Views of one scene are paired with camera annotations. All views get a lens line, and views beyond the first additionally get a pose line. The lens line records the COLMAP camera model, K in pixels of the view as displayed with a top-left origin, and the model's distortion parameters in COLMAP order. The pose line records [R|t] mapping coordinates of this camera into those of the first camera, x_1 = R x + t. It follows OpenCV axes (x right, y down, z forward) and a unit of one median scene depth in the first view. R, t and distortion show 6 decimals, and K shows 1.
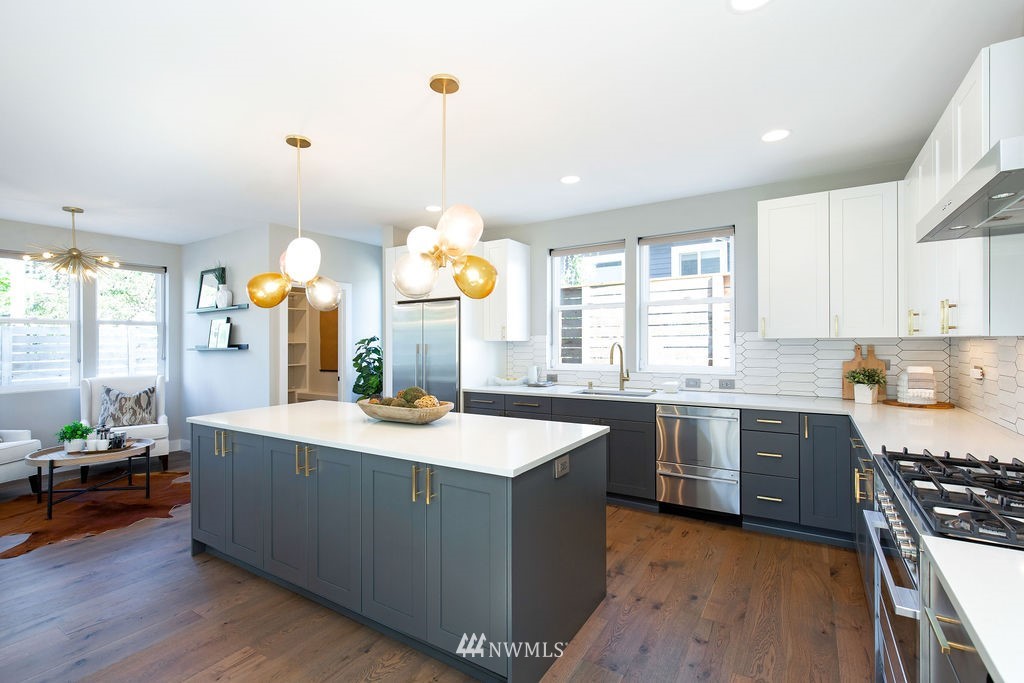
lens RADIAL K [[465.1, 0, 508.9], [0, 465.1, 340.6], [0, 0, 1]] dist [-0.017324, -0.000380]
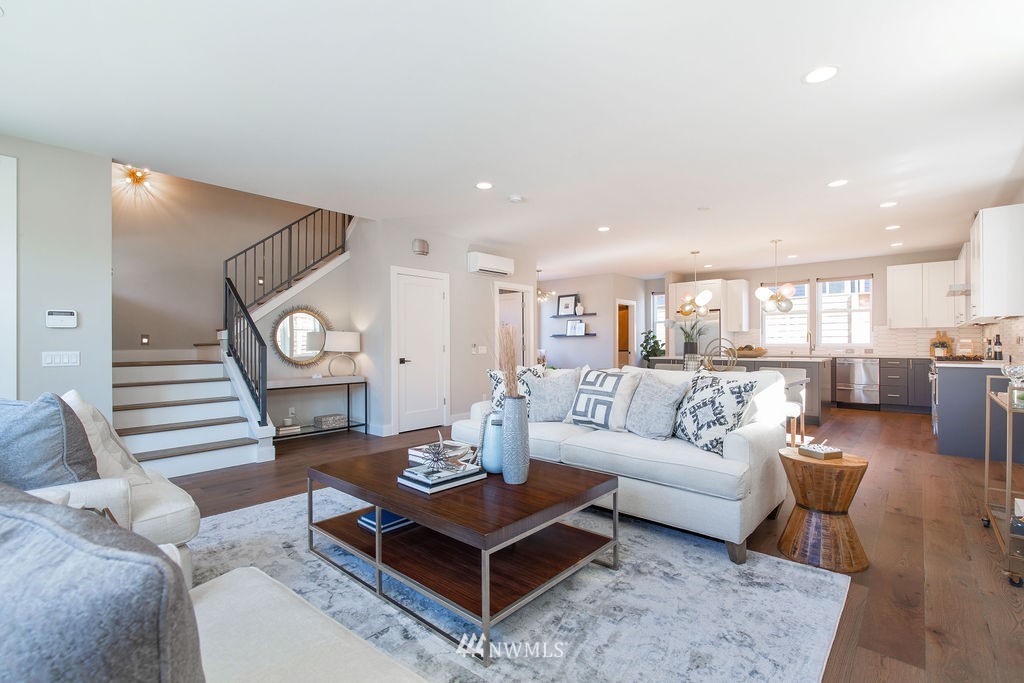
lens RADIAL K [[465.1, 0, 516.3], [0, 465.1, 344.0], [0, 0, 1]] dist [-0.017324, -0.000380]
pose [[0.990488, 0.000953, -0.137599, -0.875318], [-0.001438, 0.999993, -0.003426, 0.080202], [0.137595, 0.003591, 0.990482, -1.359687]]
